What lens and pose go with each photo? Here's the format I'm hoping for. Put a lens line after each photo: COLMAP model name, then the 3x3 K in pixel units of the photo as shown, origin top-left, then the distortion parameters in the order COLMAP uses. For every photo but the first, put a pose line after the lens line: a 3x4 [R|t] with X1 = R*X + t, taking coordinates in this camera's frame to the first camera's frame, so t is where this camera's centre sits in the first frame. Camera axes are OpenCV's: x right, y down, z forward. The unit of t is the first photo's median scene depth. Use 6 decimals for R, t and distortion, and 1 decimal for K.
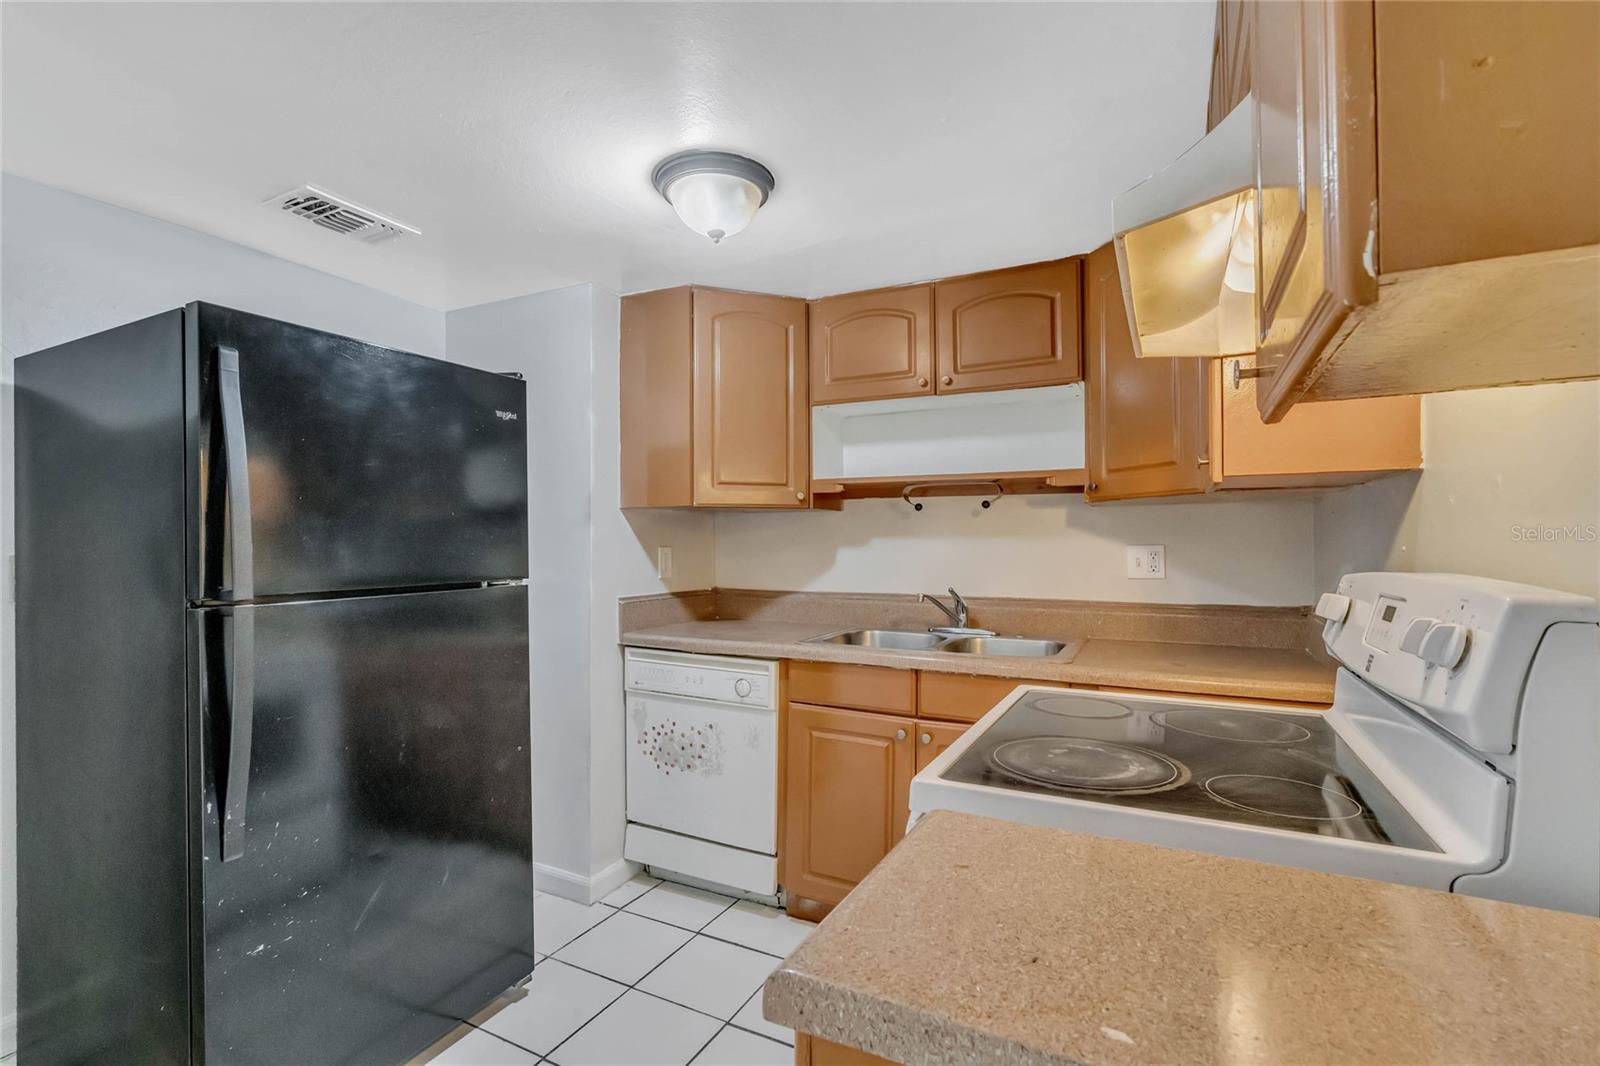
lens RADIAL K [[740.0, 0, 807.2], [0, 740.0, 542.4], [0, 0, 1]] dist [0.003831, 0.001117]
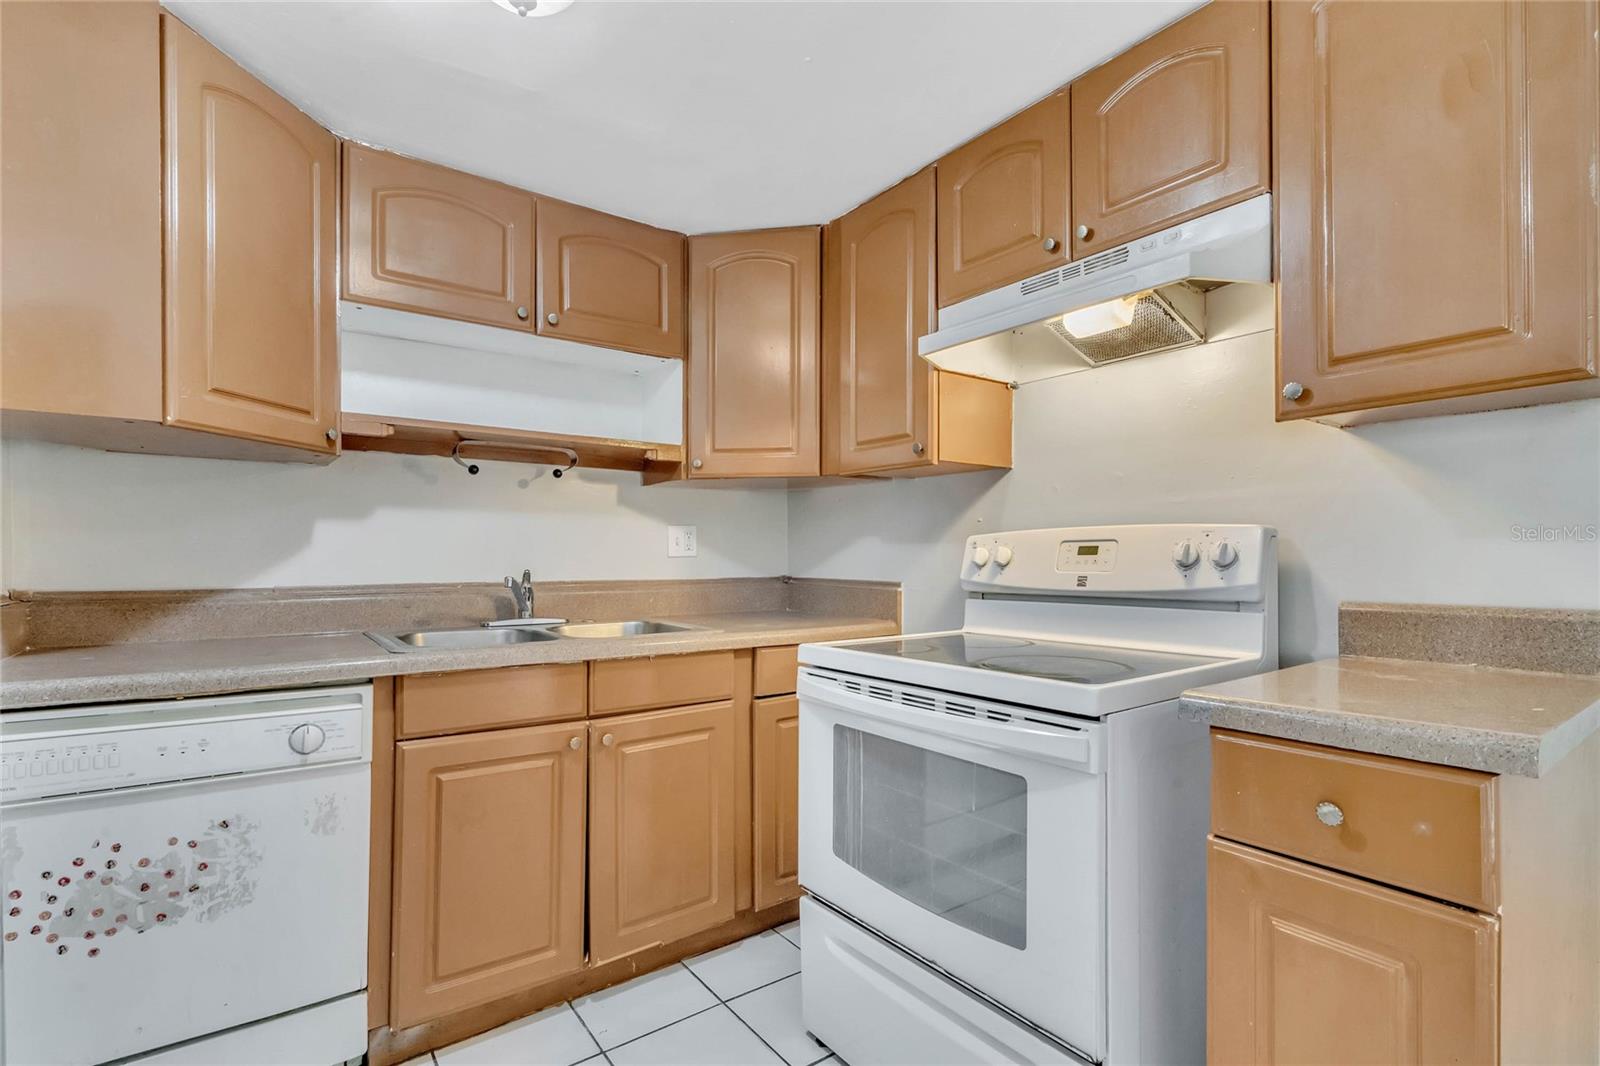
lens RADIAL K [[740.0, 0, 801.8], [0, 740.0, 556.6], [0, 0, 1]] dist [0.003831, 0.001117]
pose [[0.462132, -0.005202, 0.886796, -0.432261], [-0.000187, 0.999982, 0.005963, 0.044639], [-0.886811, -0.002921, 0.462123, 0.364857]]
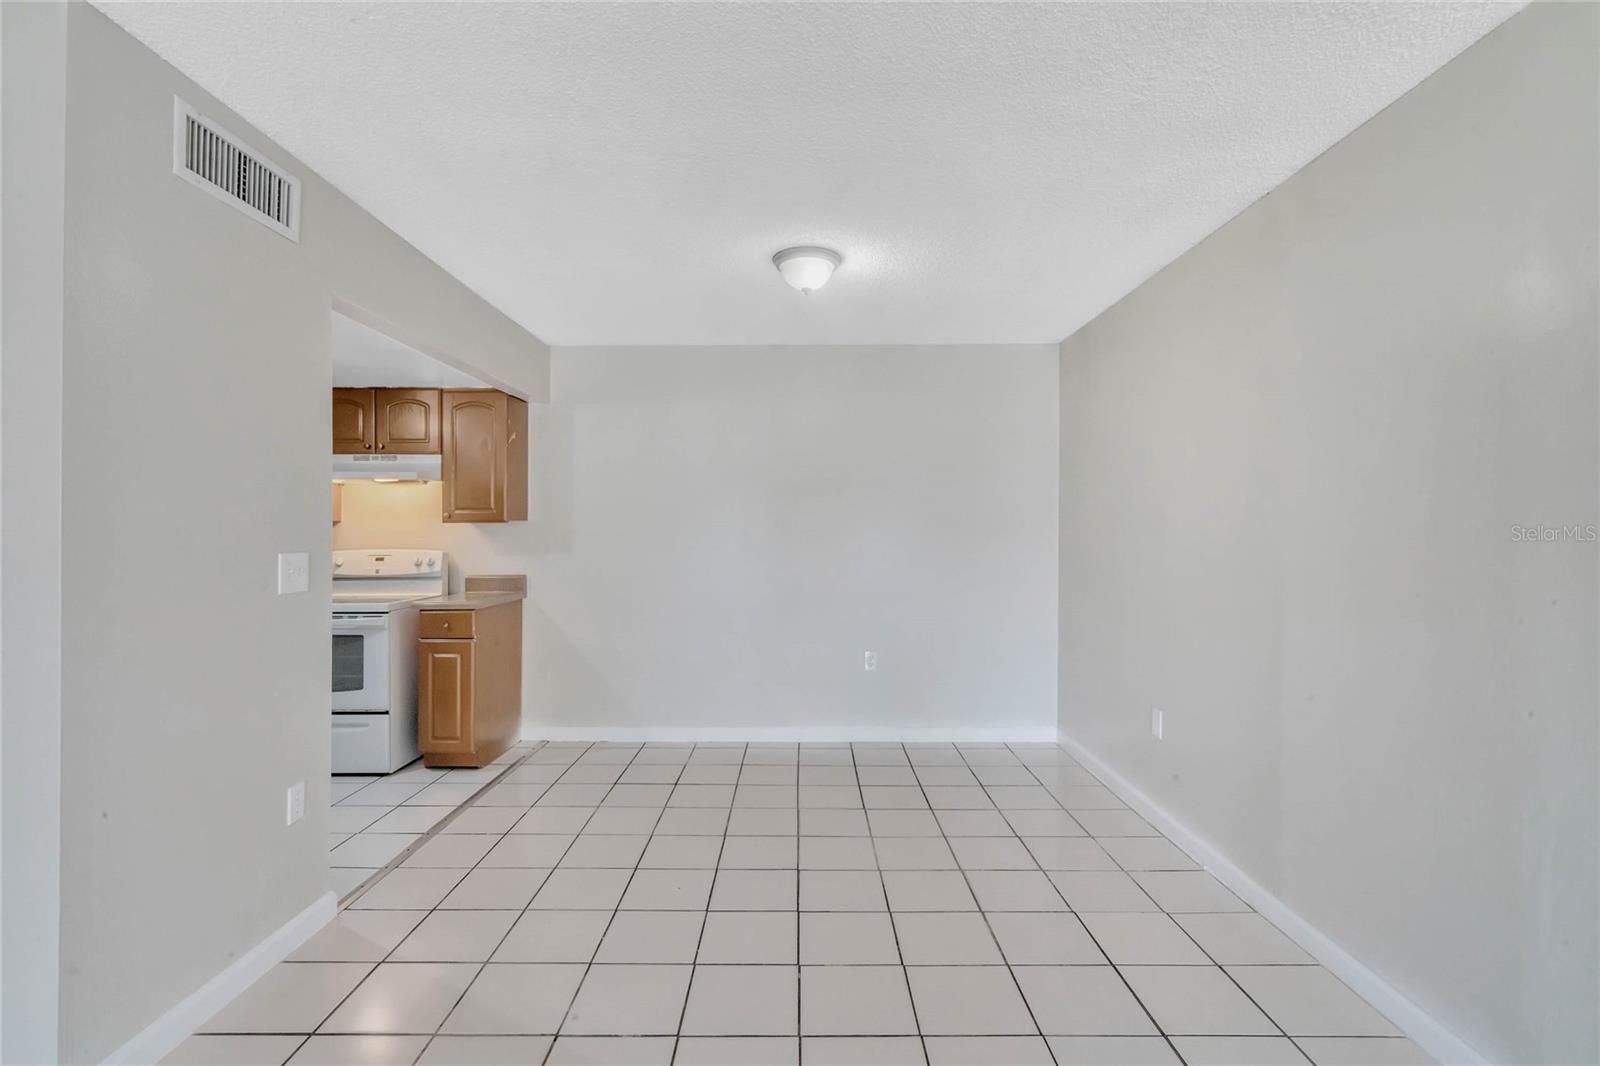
lens RADIAL K [[740.0, 0, 802.9], [0, 740.0, 531.9], [0, 0, 1]] dist [0.003831, 0.001117]
pose [[-0.433554, 0.000694, 0.901127, -1.780588], [-0.007650, 0.999961, -0.004451, -0.025430], [-0.901095, -0.008823, -0.433532, 0.302115]]
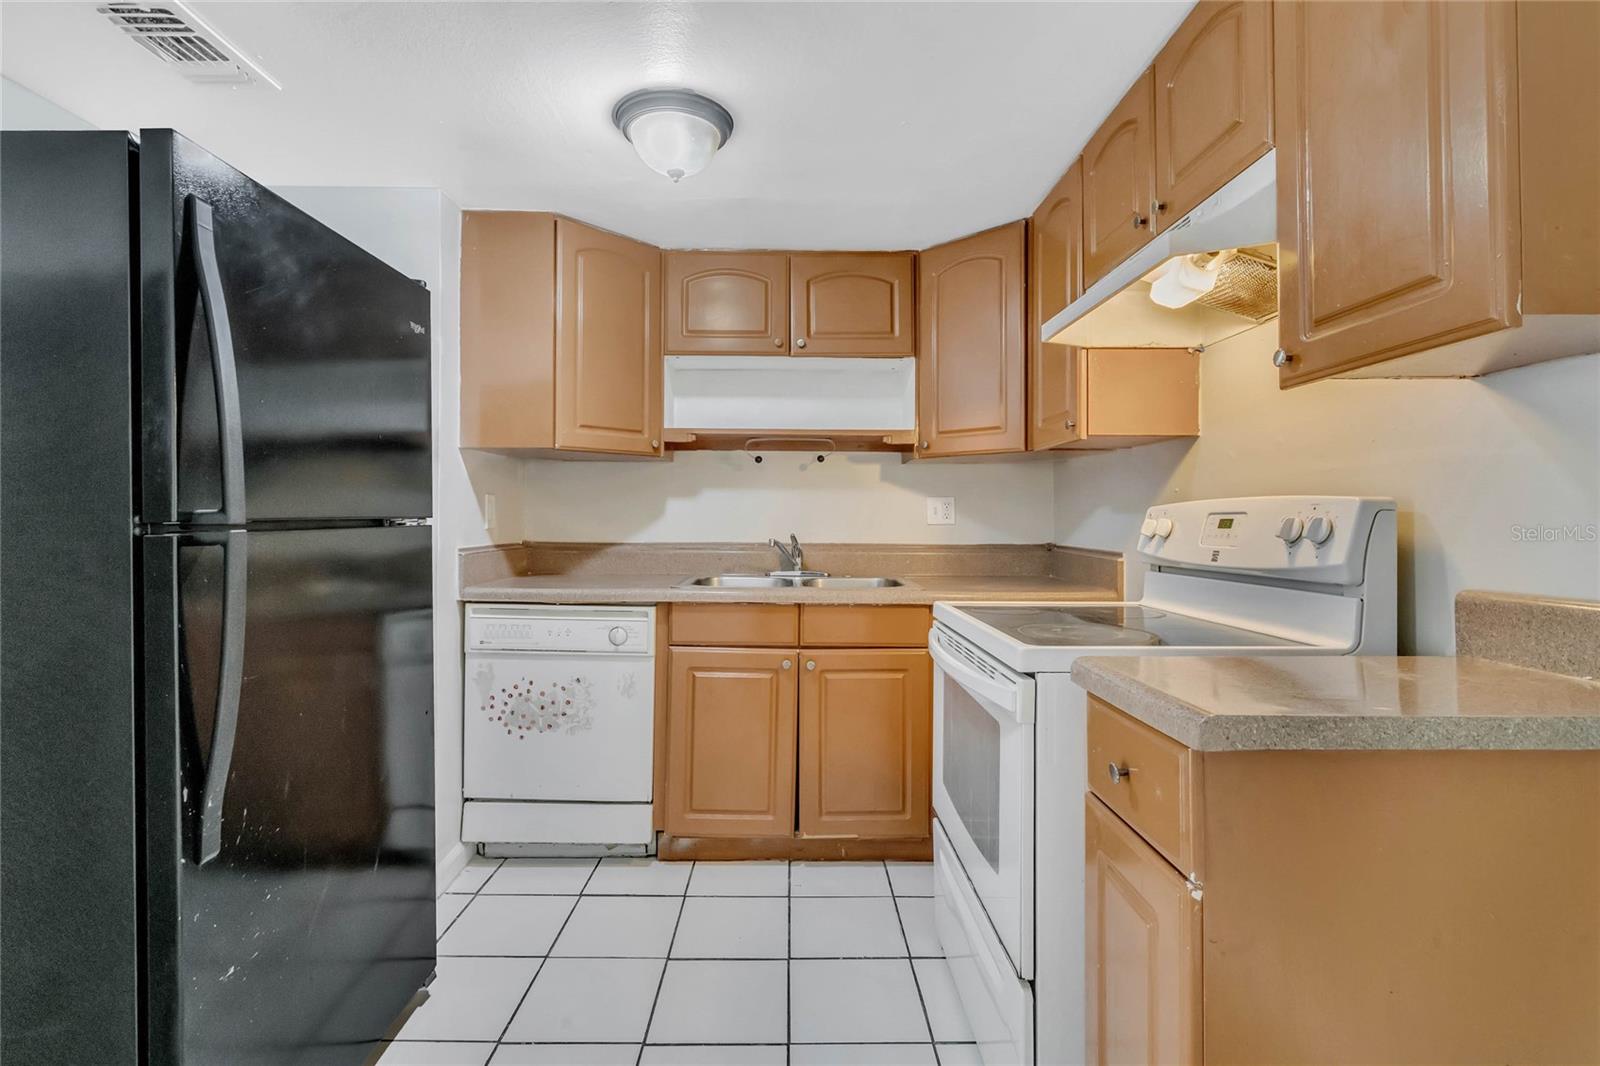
lens RADIAL K [[740.0, 0, 803.5], [0, 740.0, 510.7], [0, 0, 1]] dist [0.003831, 0.001117]
pose [[0.888448, 0.005241, 0.458948, -0.316955], [-0.002857, 0.999979, -0.005889, 0.036092], [-0.458969, 0.003921, 0.888444, 0.020310]]
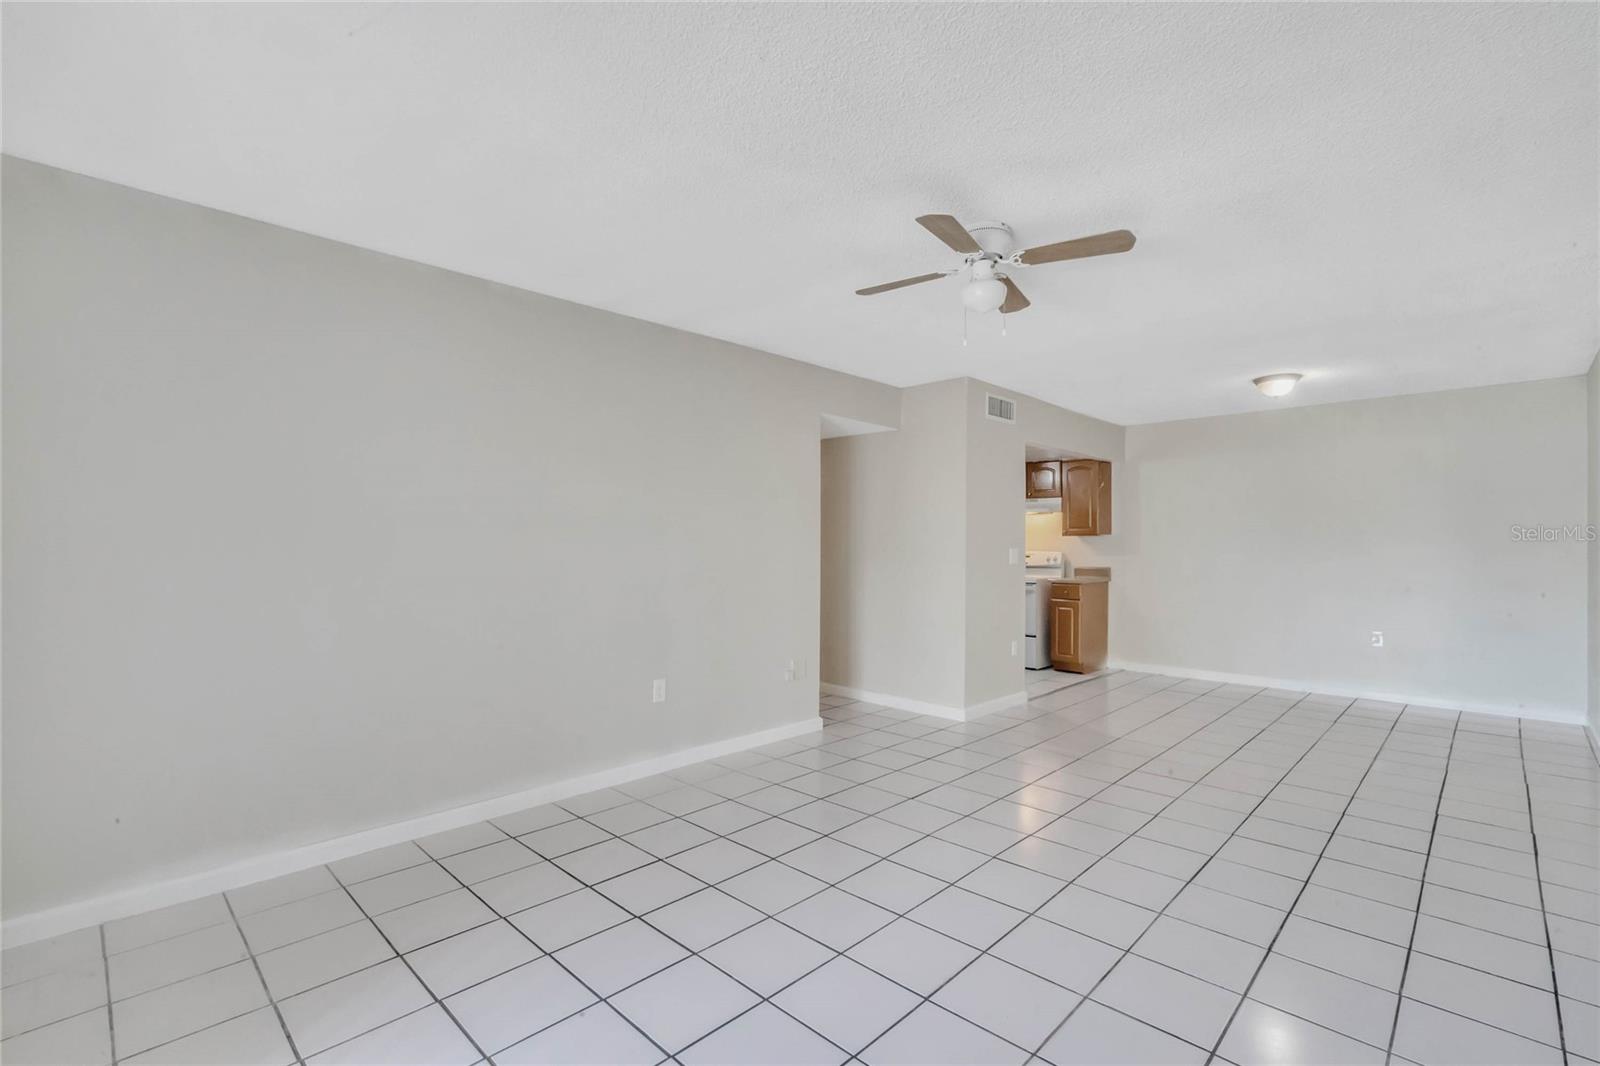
lens RADIAL K [[740.0, 0, 805.9], [0, 740.0, 536.7], [0, 0, 1]] dist [0.003831, 0.001117]
pose [[0.303180, 0.008750, 0.952893, -3.112653], [-0.010312, 0.999929, -0.005901, -0.015407], [-0.952878, -0.008037, 0.303249, 0.393883]]
